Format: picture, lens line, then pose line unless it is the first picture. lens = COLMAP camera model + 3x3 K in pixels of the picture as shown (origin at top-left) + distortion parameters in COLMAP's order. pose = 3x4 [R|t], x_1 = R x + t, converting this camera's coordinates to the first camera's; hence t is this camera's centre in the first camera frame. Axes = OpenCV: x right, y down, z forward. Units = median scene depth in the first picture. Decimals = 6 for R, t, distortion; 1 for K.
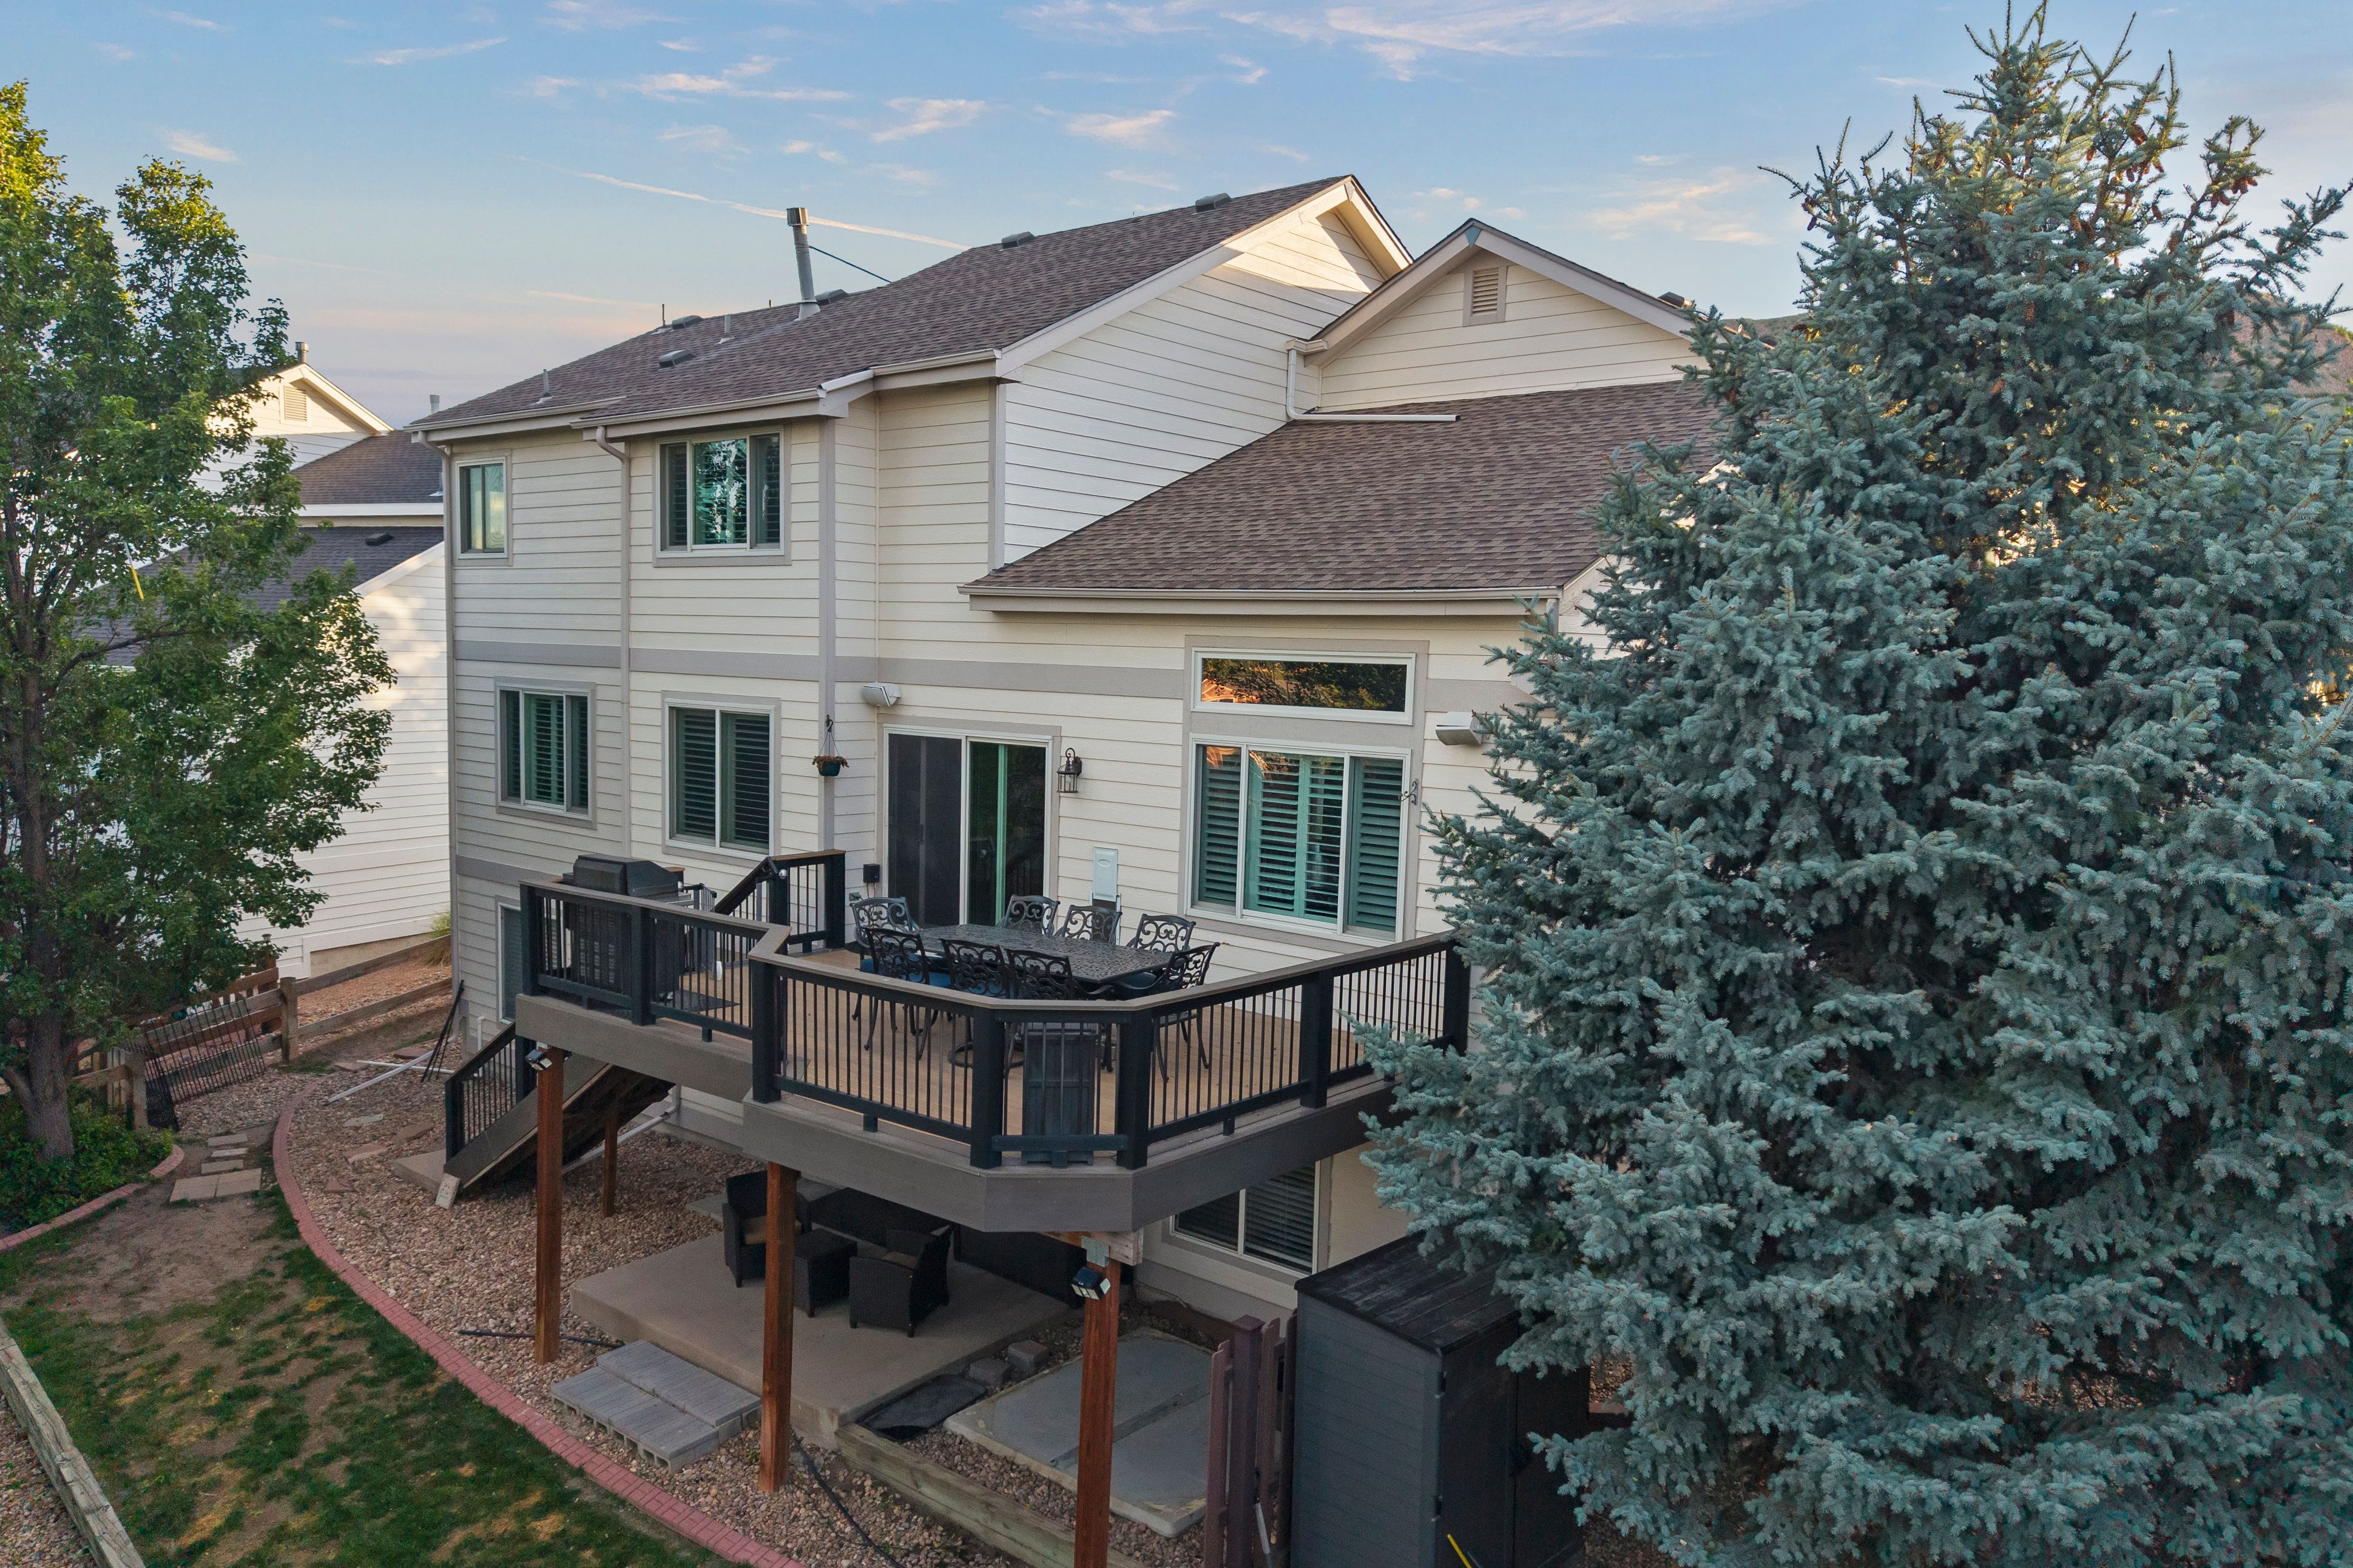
lens RADIAL K [[1645.7, 0, 1179.2], [0, 1645.7, 820.5], [0, 0, 1]] dist [0.016349, -0.004510]
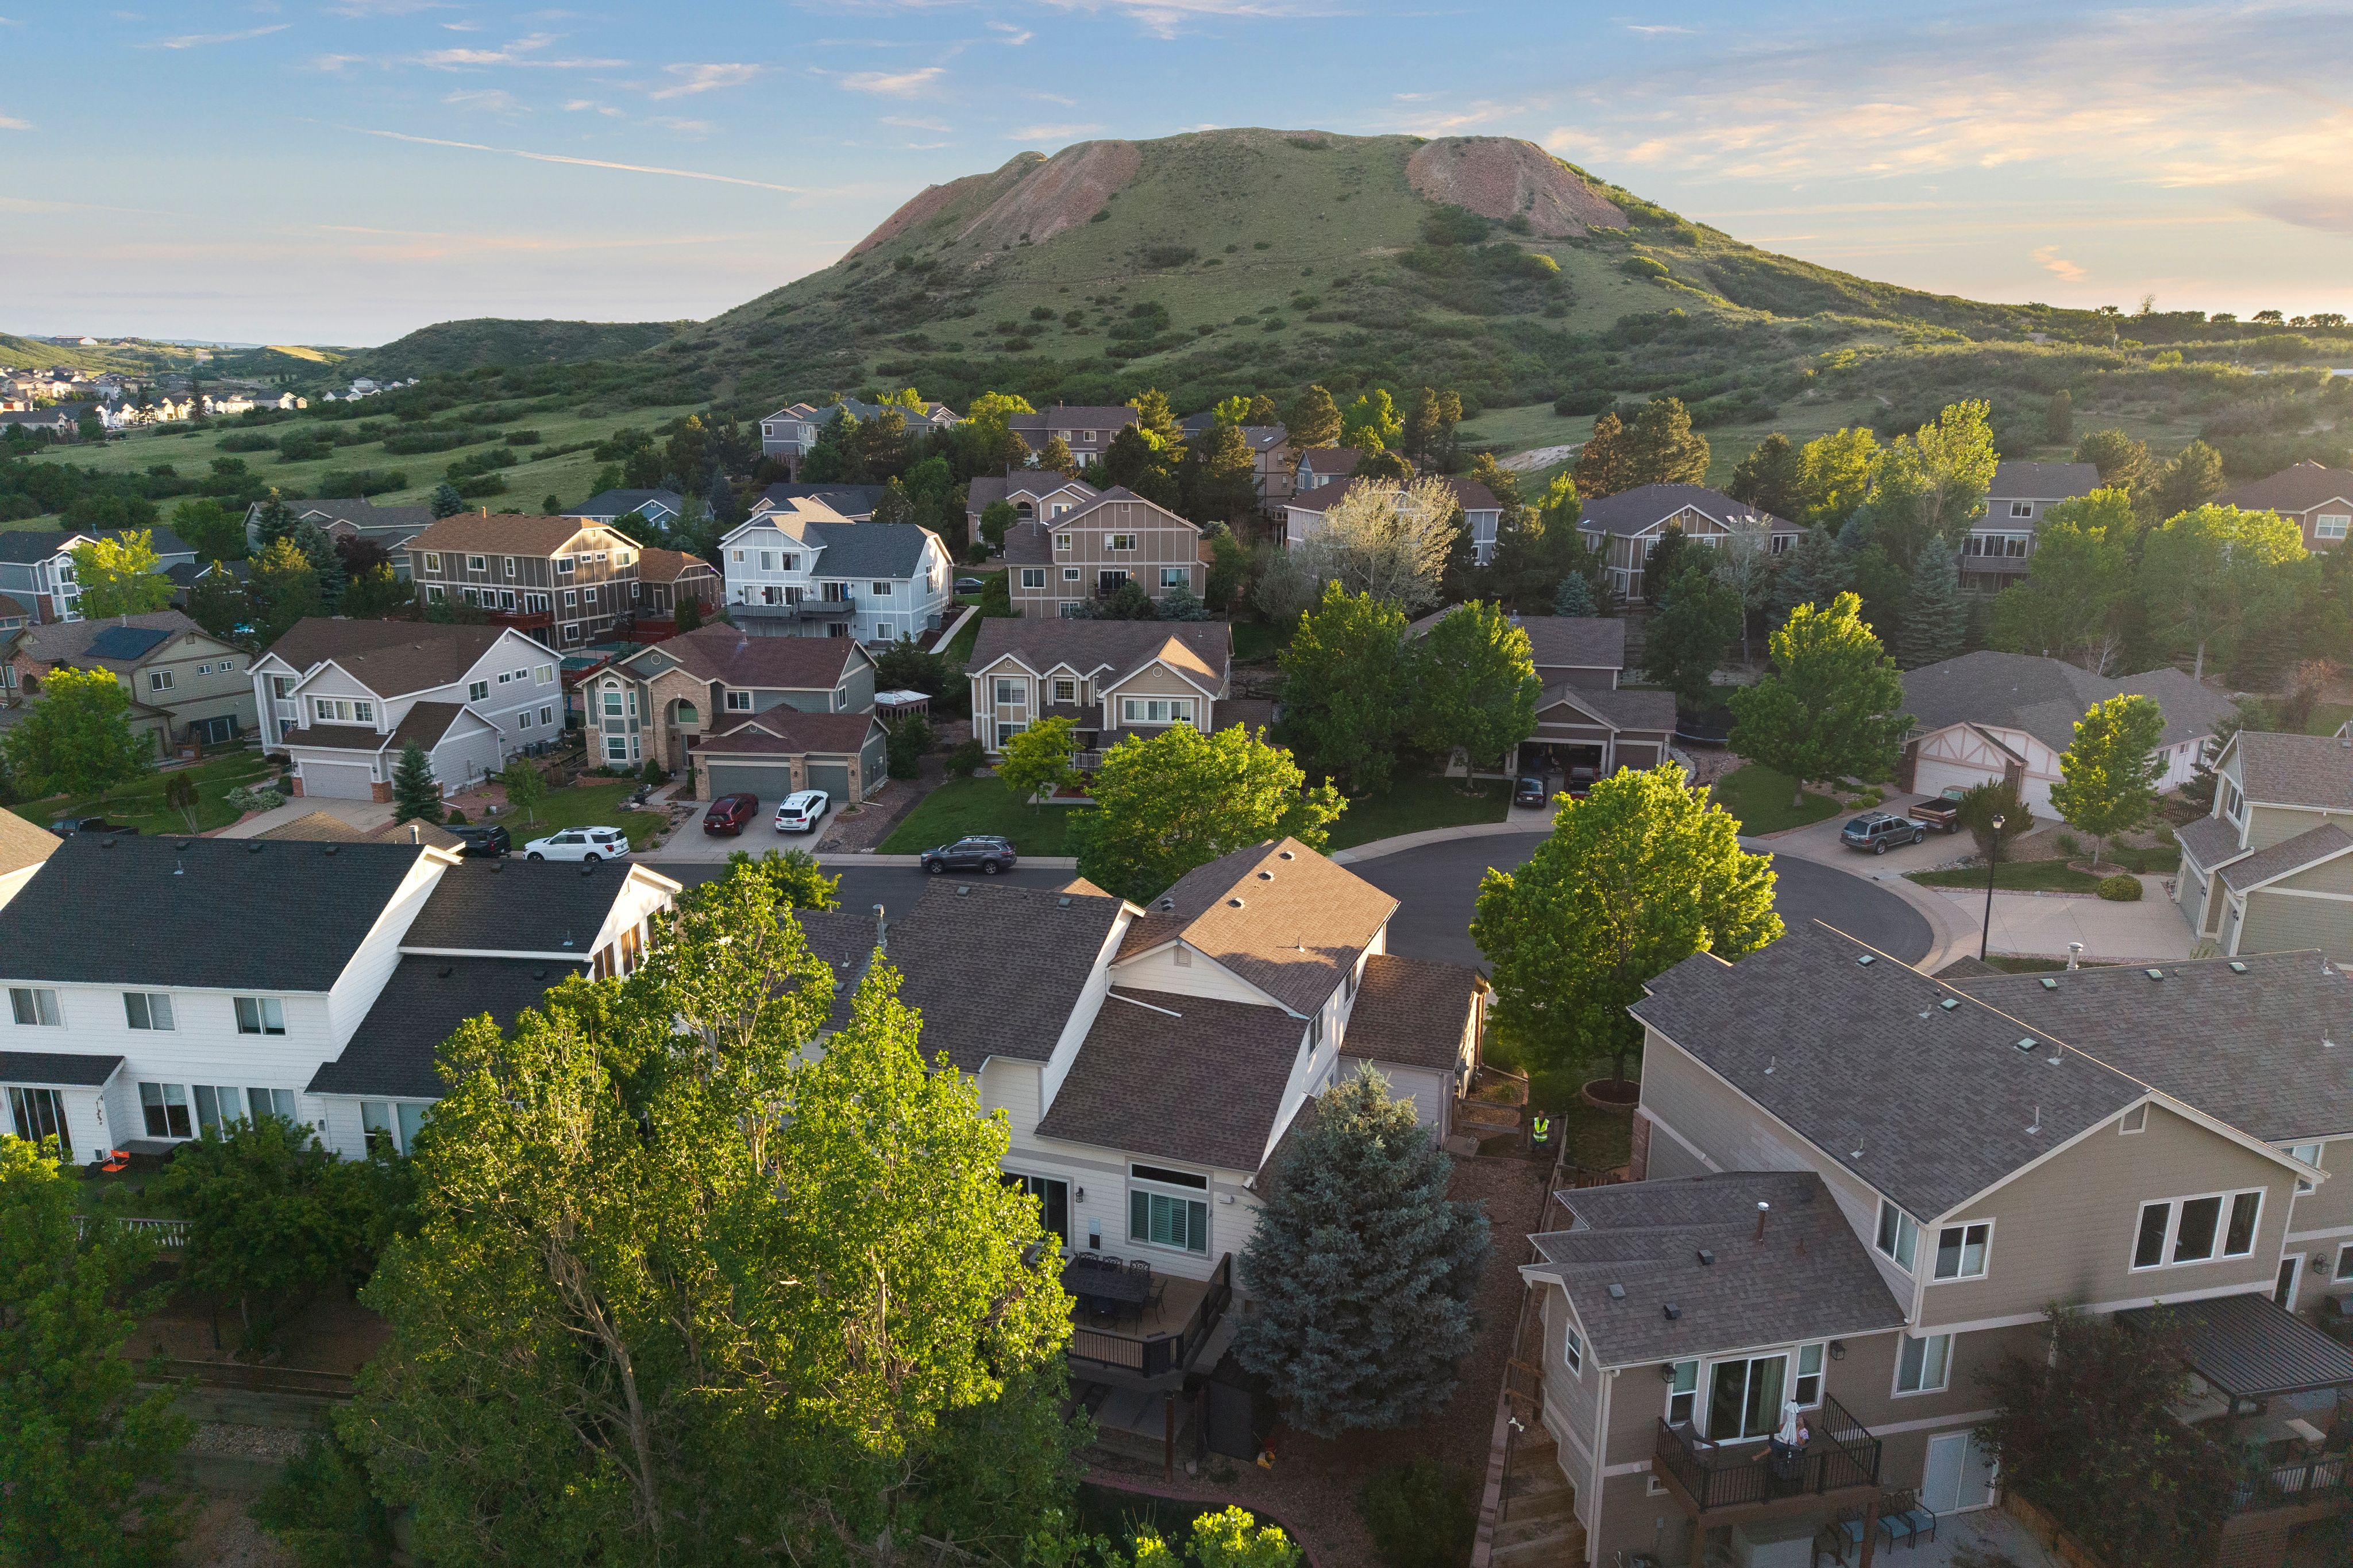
lens RADIAL K [[1573.9, 0, 1142.7], [0, 1573.9, 817.0], [0, 0, 1]] dist [0.016175, -0.000392]
pose [[0.942901, -0.106231, 0.315680, -0.898693], [0.057772, 0.985571, 0.159101, -1.312954], [-0.328026, -0.131779, 0.935432, -1.813426]]
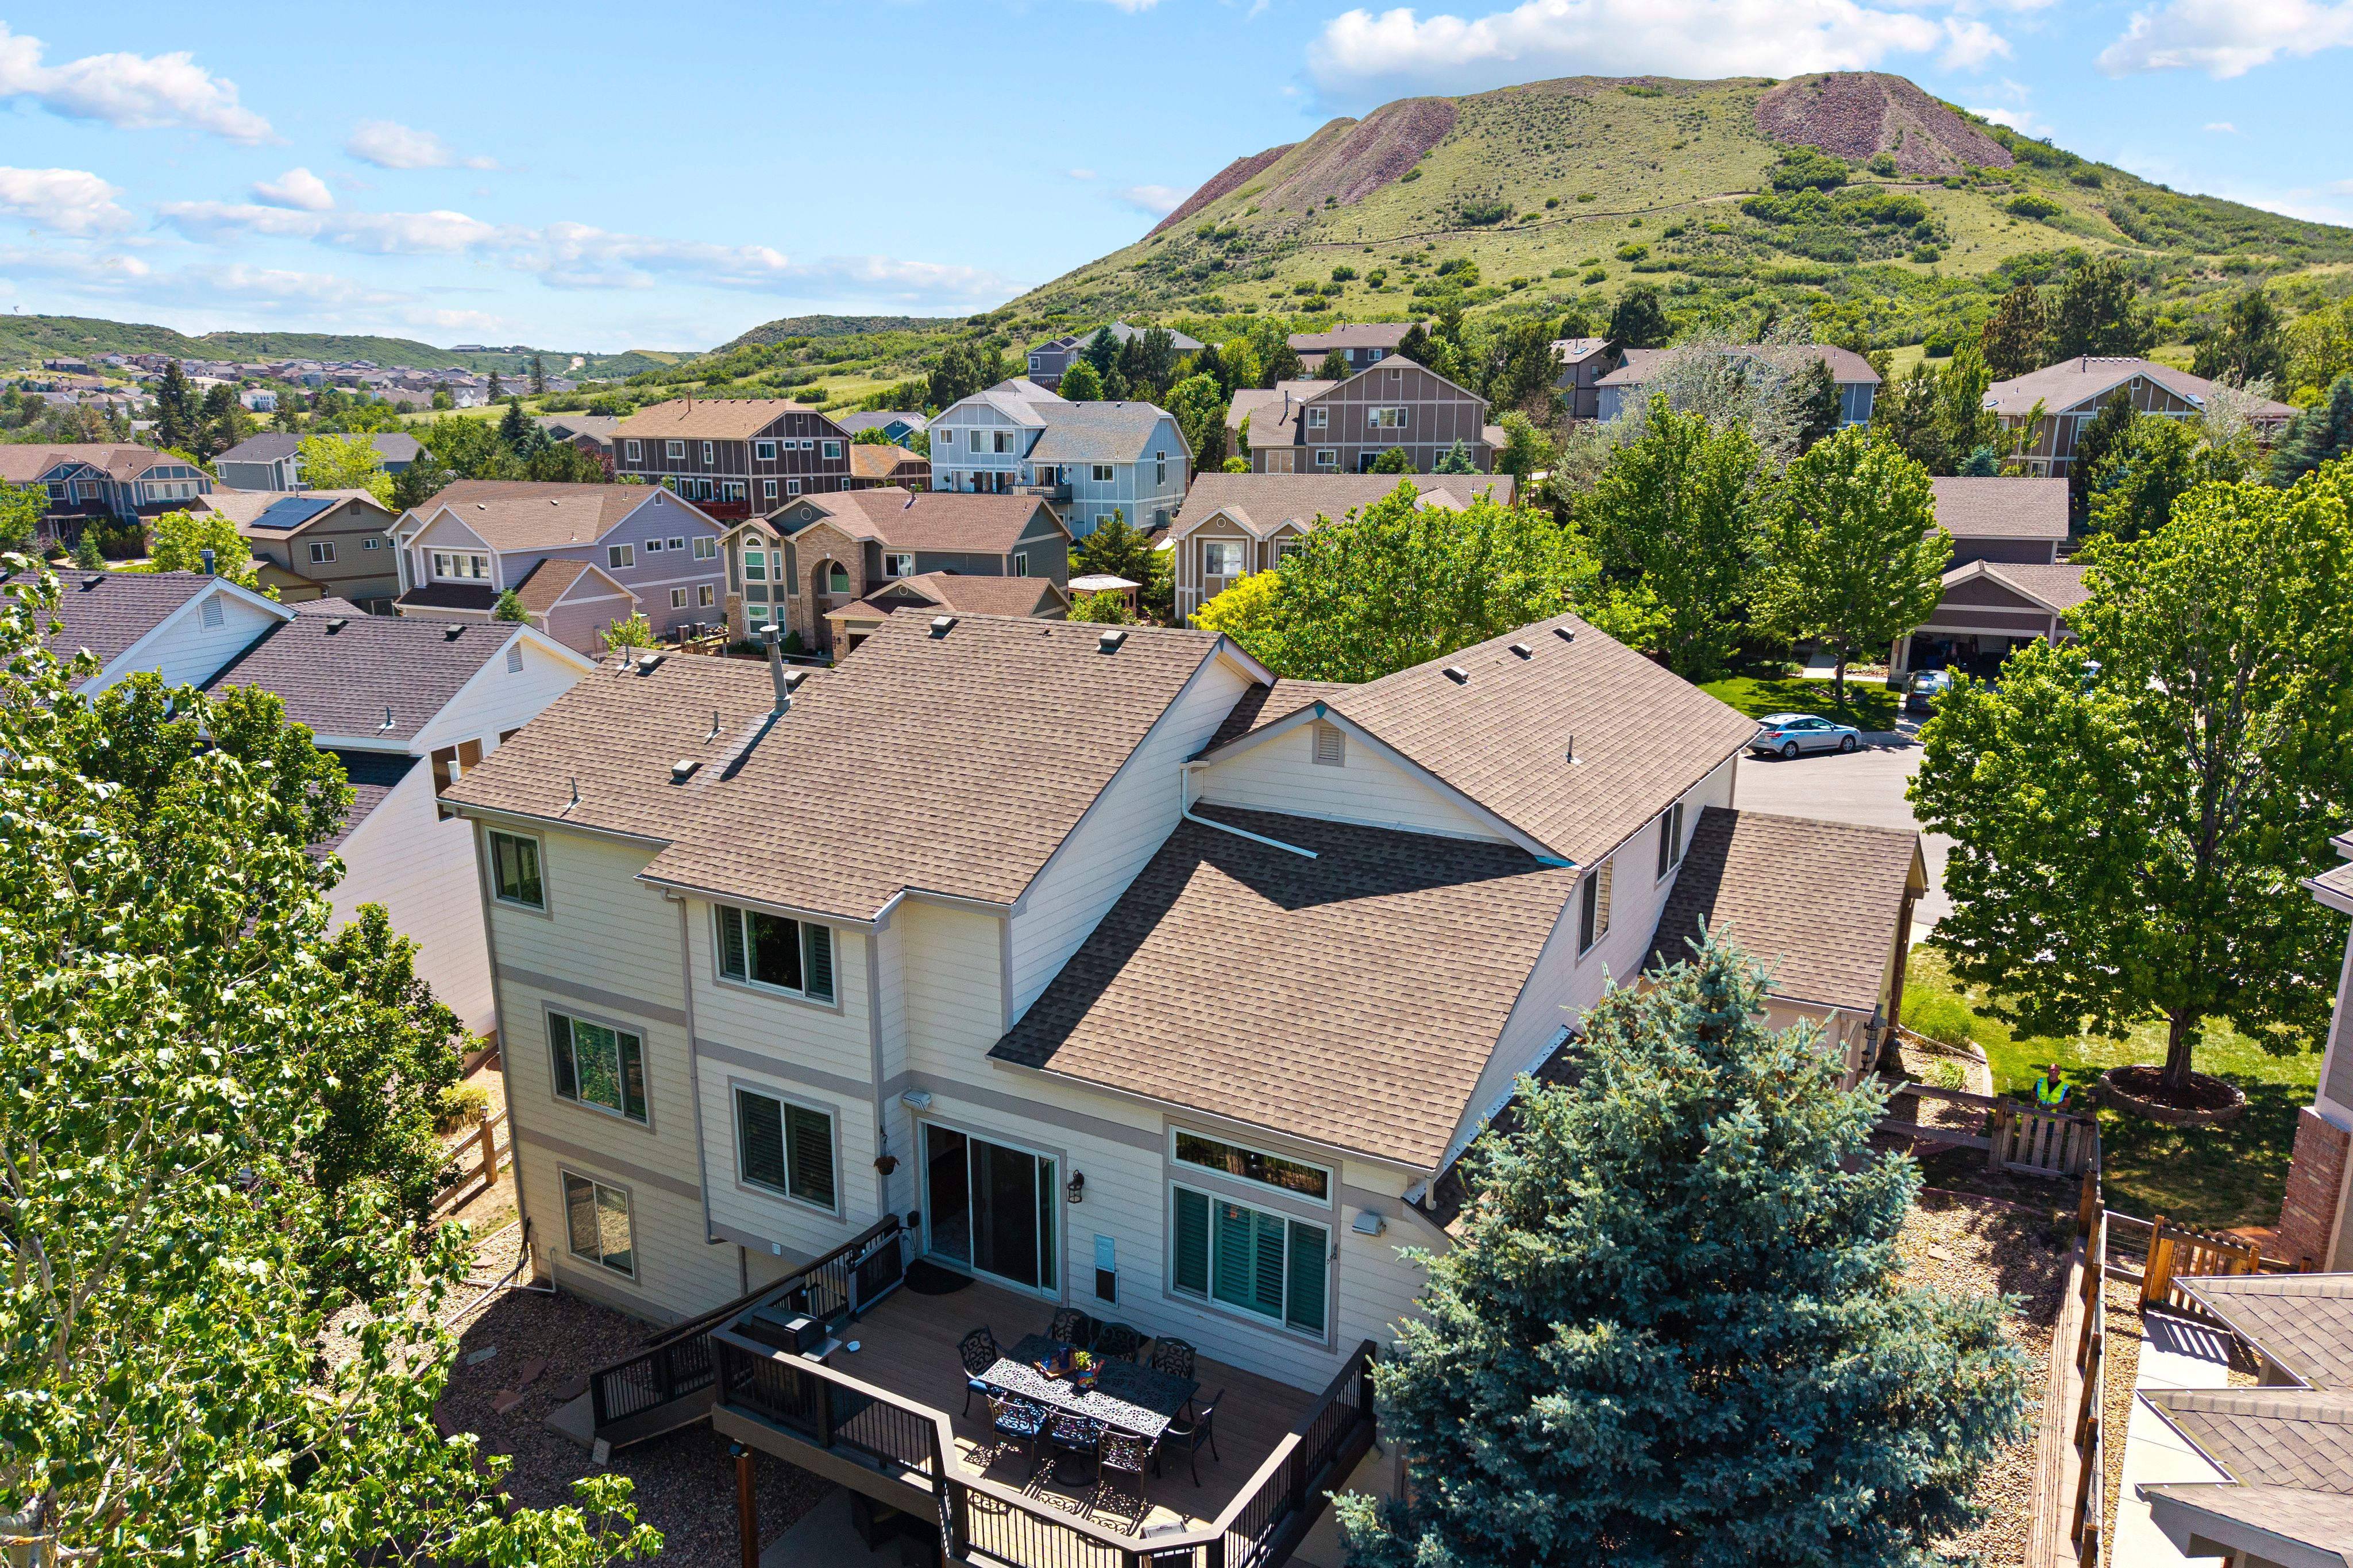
lens RADIAL K [[1573.9, 0, 1142.7], [0, 1573.9, 817.0], [0, 0, 1]] dist [0.016175, -0.000392]
pose [[0.988385, -0.063715, 0.137972, -0.208011], [0.042758, 0.987784, 0.149850, -0.639904], [-0.145834, -0.142210, 0.979035, -0.345659]]
